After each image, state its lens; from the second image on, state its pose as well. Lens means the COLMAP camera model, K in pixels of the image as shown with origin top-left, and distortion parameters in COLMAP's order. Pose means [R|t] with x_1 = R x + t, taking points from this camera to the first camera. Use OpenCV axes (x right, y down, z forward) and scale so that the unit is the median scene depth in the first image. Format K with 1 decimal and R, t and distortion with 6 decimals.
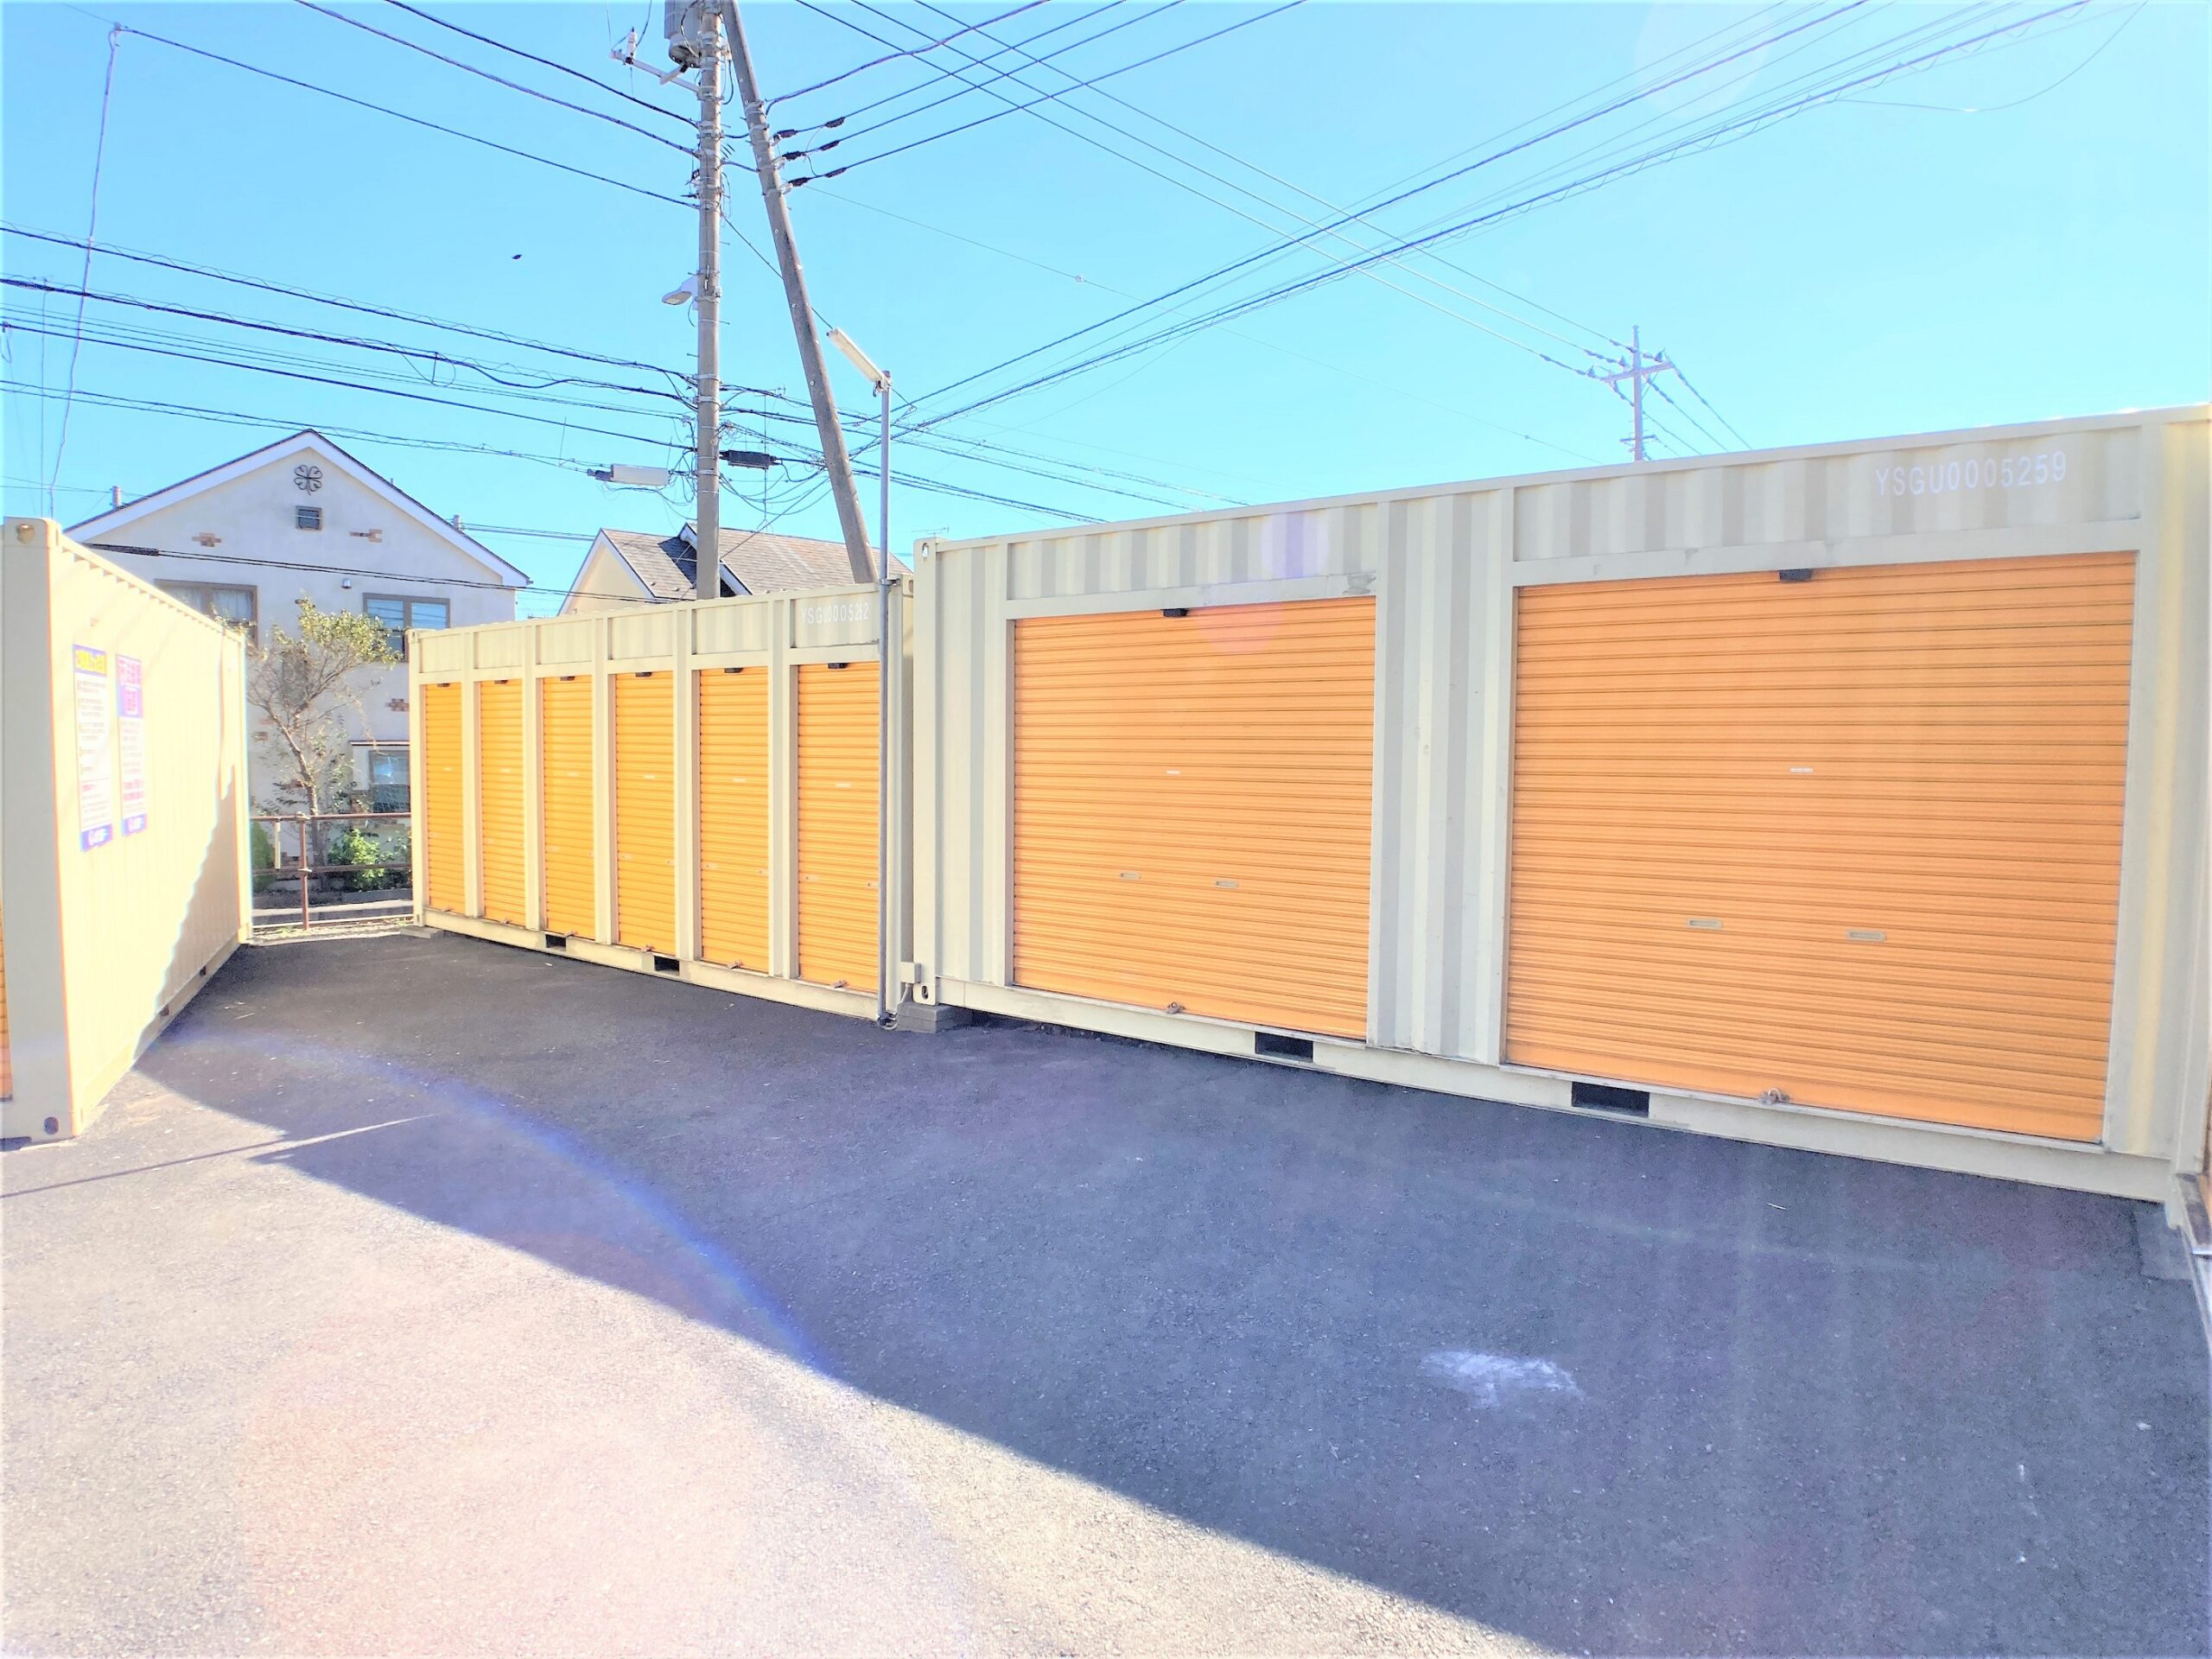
lens RADIAL K [[1218.9, 0, 1106.6], [0, 1218.9, 815.8], [0, 0, 1]] dist [-0.083158, 0.008551]
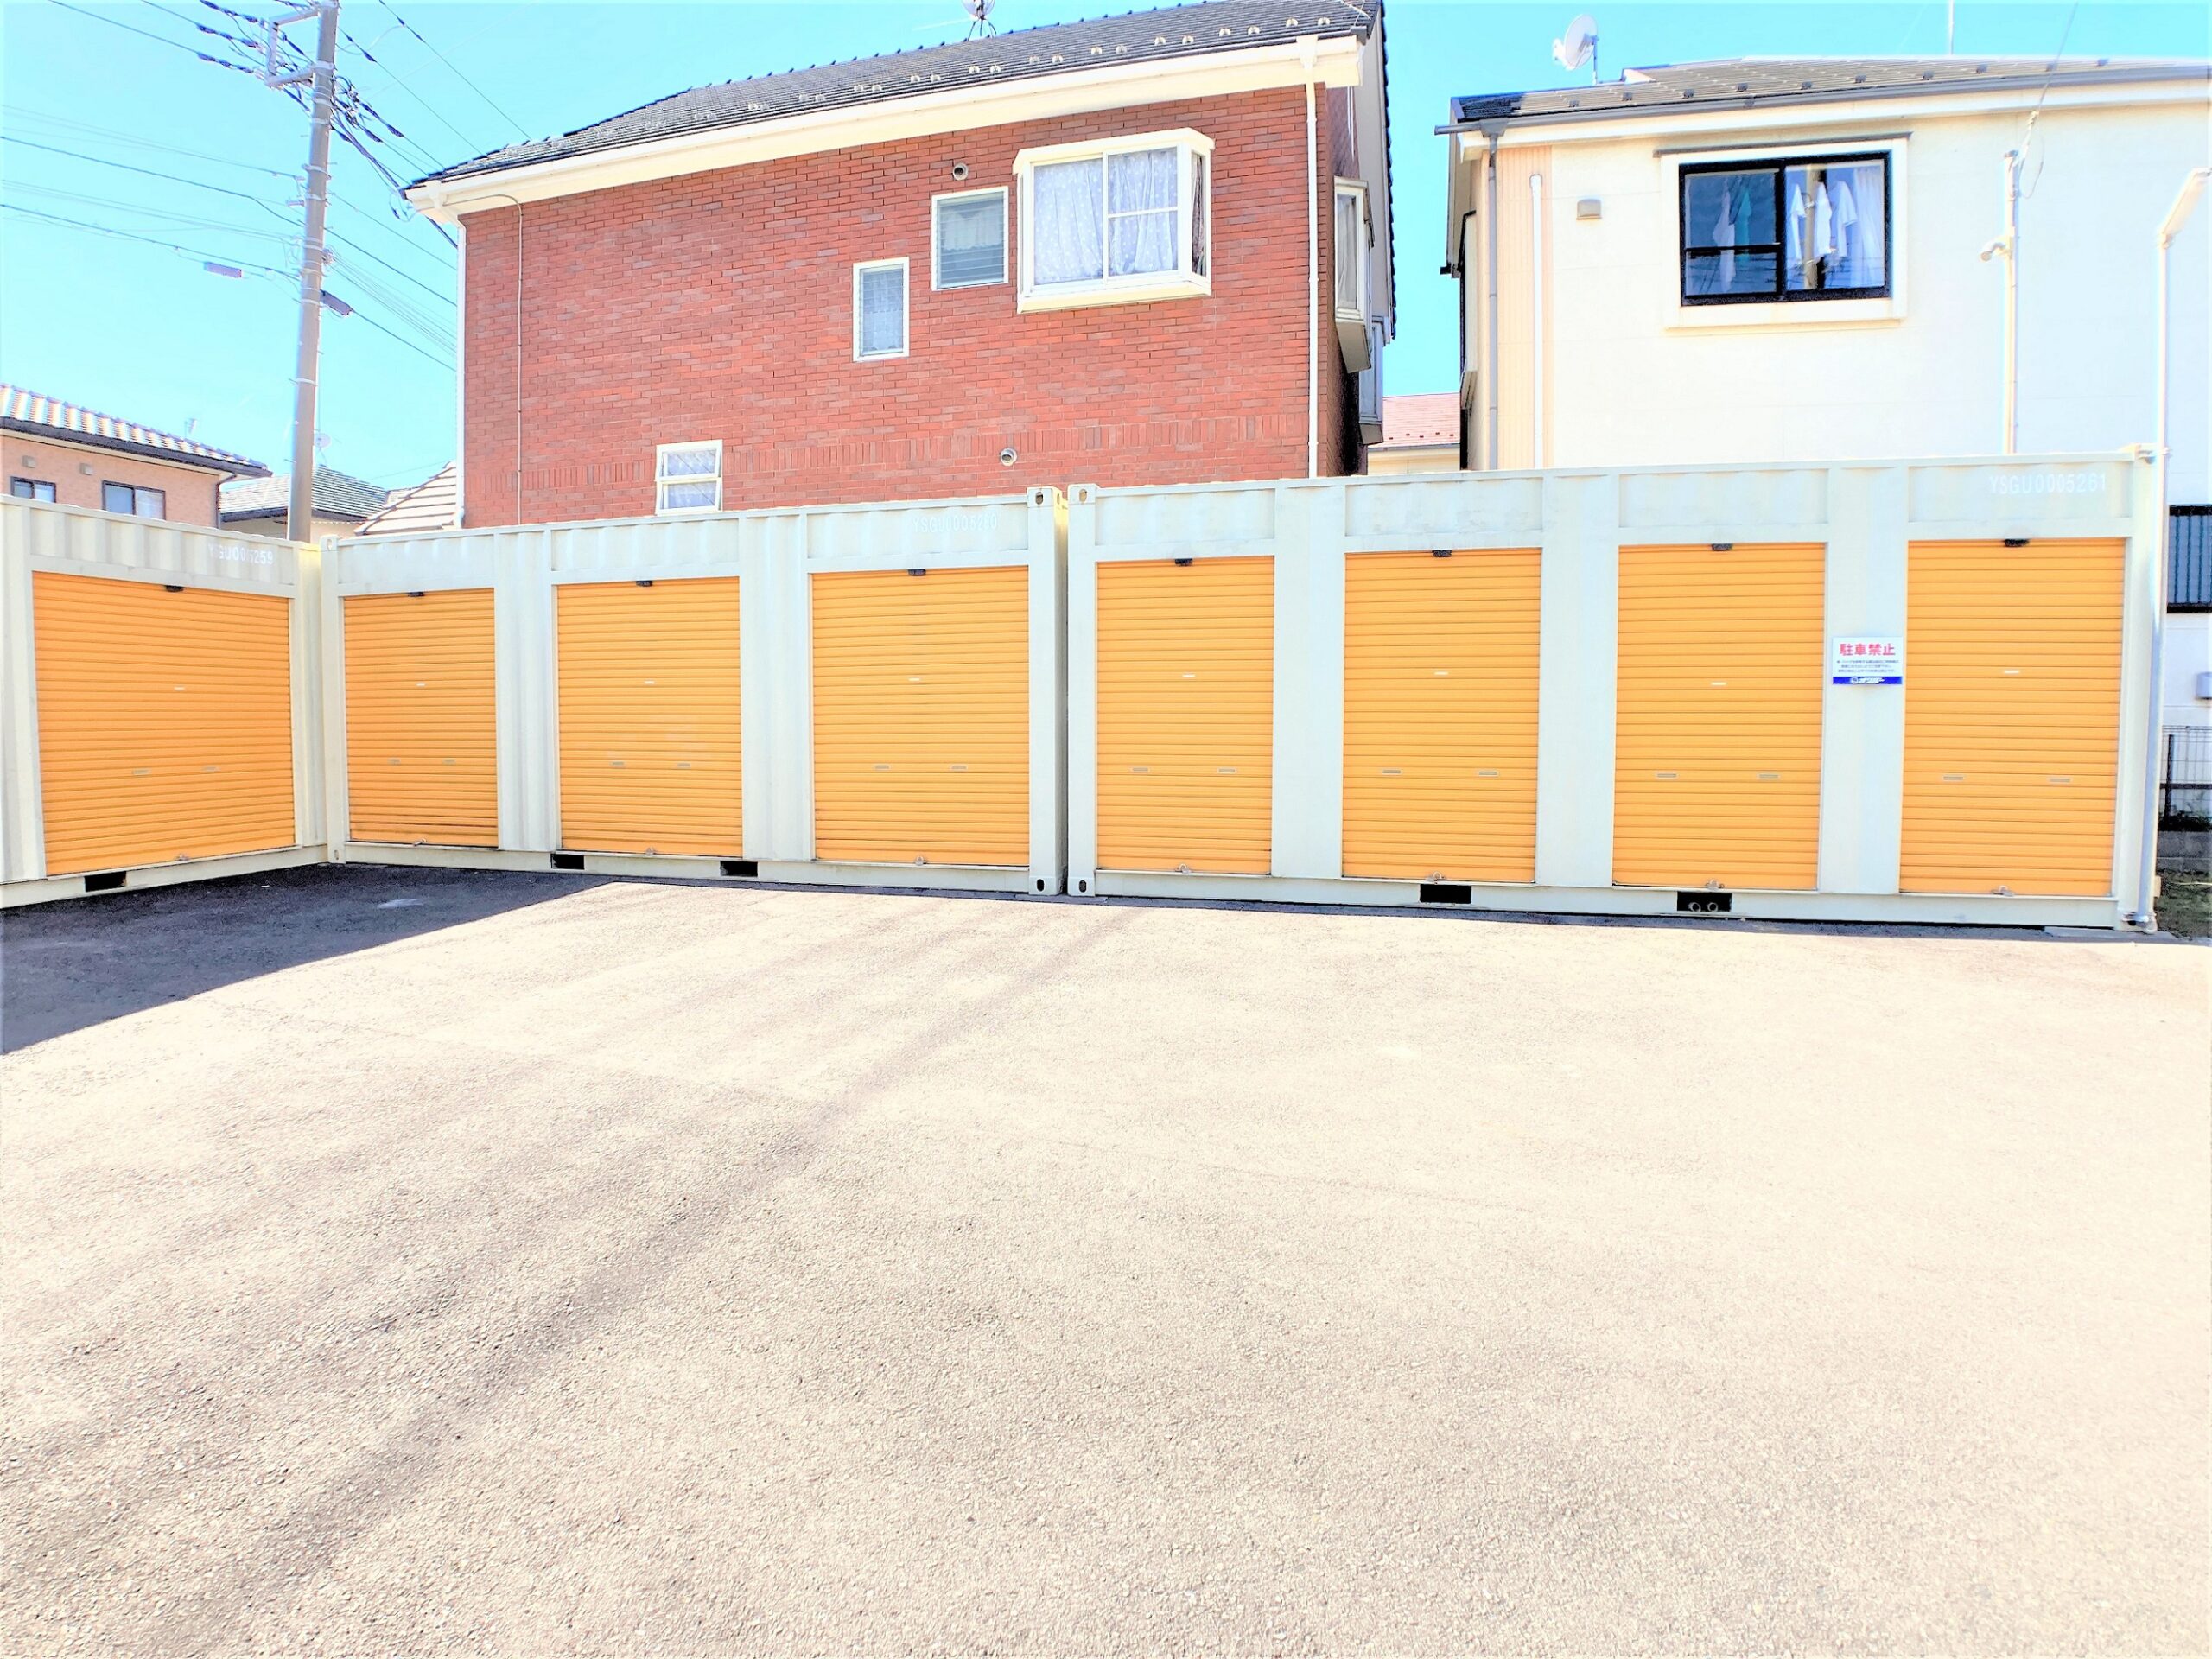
lens RADIAL K [[1218.9, 0, 1072.8], [0, 1218.9, 806.9], [0, 0, 1]] dist [-0.083158, 0.008551]
pose [[-0.395482, -0.066528, 0.916061, -0.619599], [0.050615, 0.994279, 0.094060, 0.017923], [-0.917078, 0.083565, -0.389852, 0.140167]]
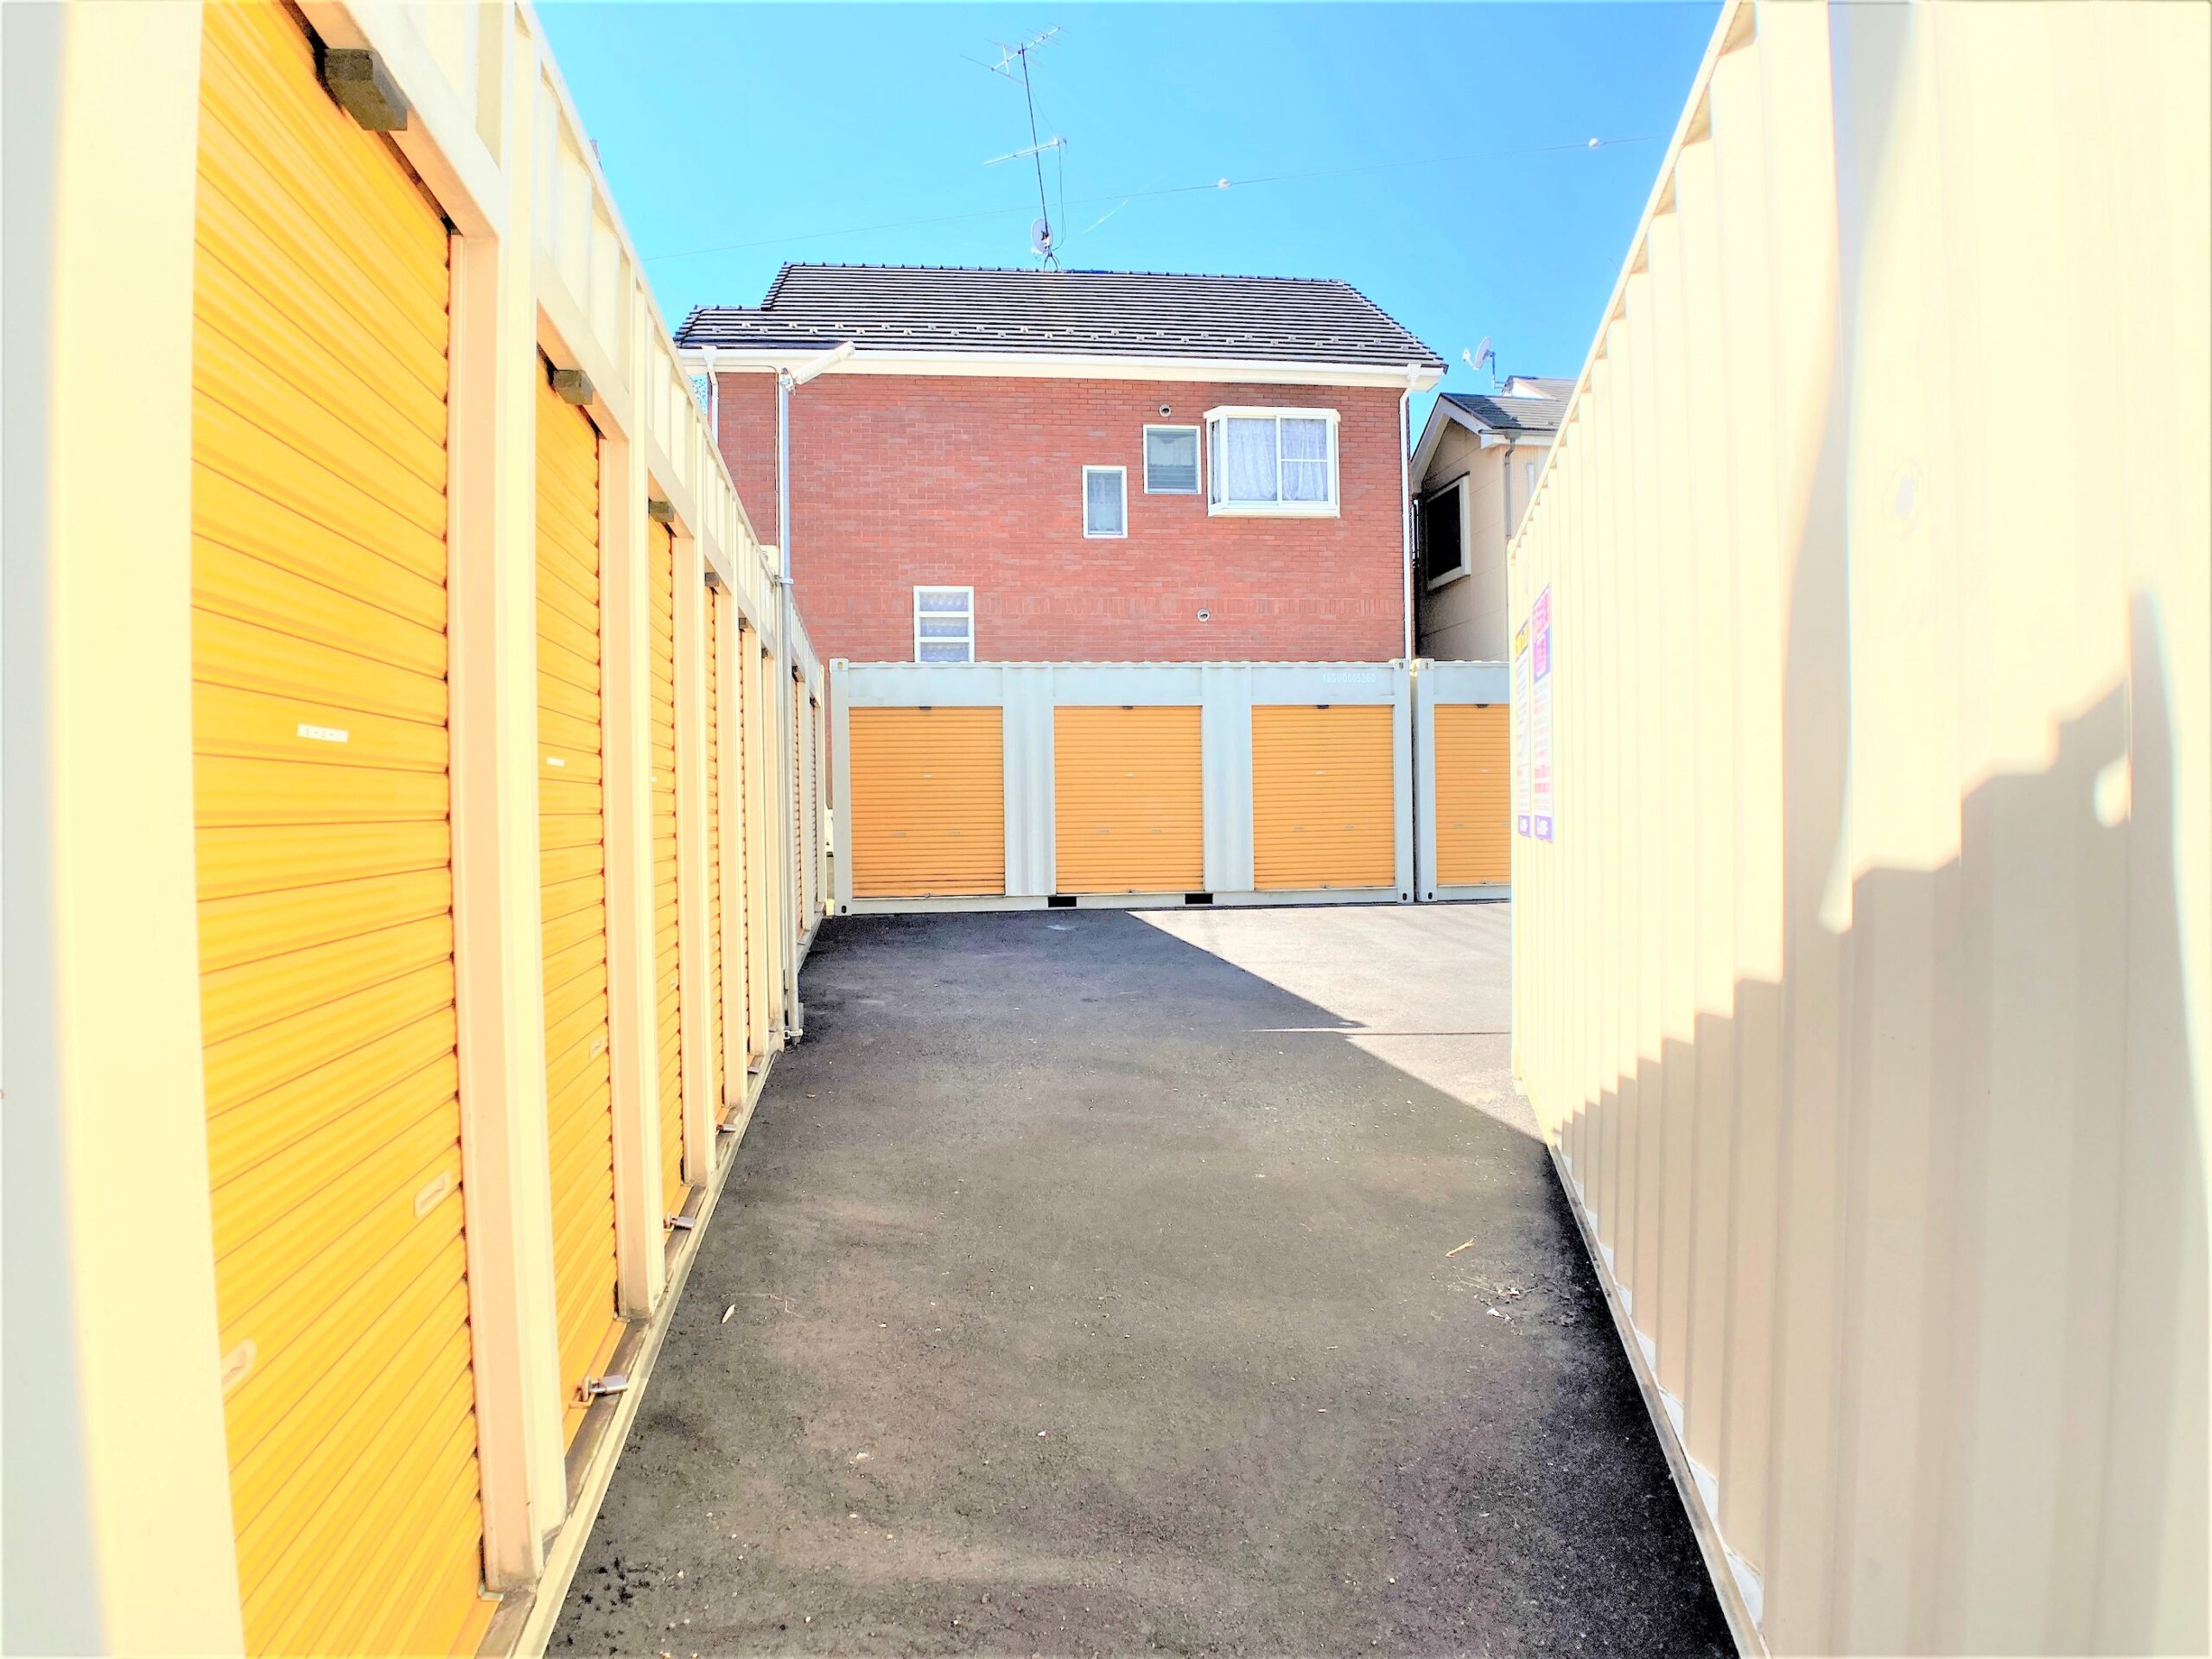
lens RADIAL K [[1218.9, 0, 1091.3], [0, 1218.9, 838.7], [0, 0, 1]] dist [-0.083158, 0.008551]
pose [[-0.711193, -0.011702, 0.702900, -0.579697], [0.052058, 0.996240, 0.069258, -0.019176], [-0.701067, 0.085847, -0.707909, 0.834716]]
